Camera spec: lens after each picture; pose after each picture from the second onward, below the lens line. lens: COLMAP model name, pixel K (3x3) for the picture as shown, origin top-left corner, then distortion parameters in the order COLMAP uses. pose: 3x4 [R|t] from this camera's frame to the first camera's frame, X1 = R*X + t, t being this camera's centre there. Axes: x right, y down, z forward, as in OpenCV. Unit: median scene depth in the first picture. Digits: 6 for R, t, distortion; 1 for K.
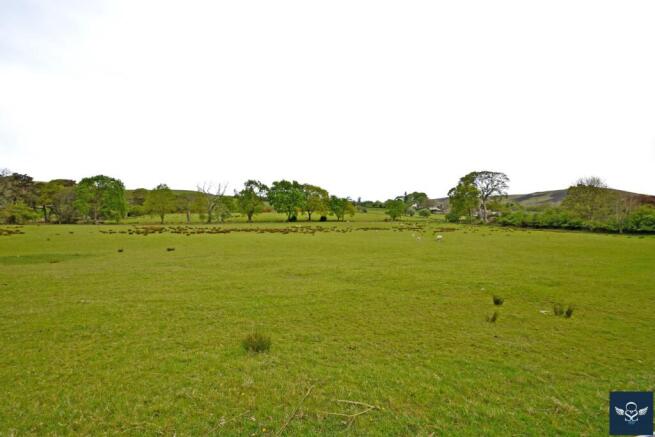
lens RADIAL K [[304.2, 0, 326.2], [0, 304.2, 224.3], [0, 0, 1]] dist [0.001640, 0.000161]
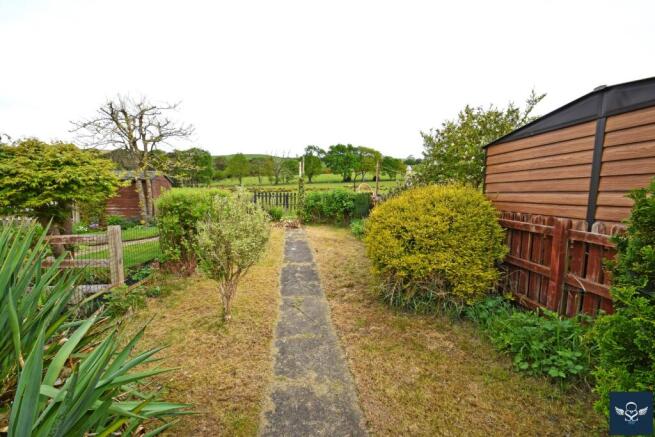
lens RADIAL K [[304.2, 0, 323.5], [0, 304.2, 216.4], [0, 0, 1]] dist [0.001640, 0.000161]
pose [[0.976619, 0.005856, -0.214896, 0.042826], [0.017011, 0.994389, 0.104405, -0.000880], [0.214302, -0.105620, 0.971040, -0.107869]]
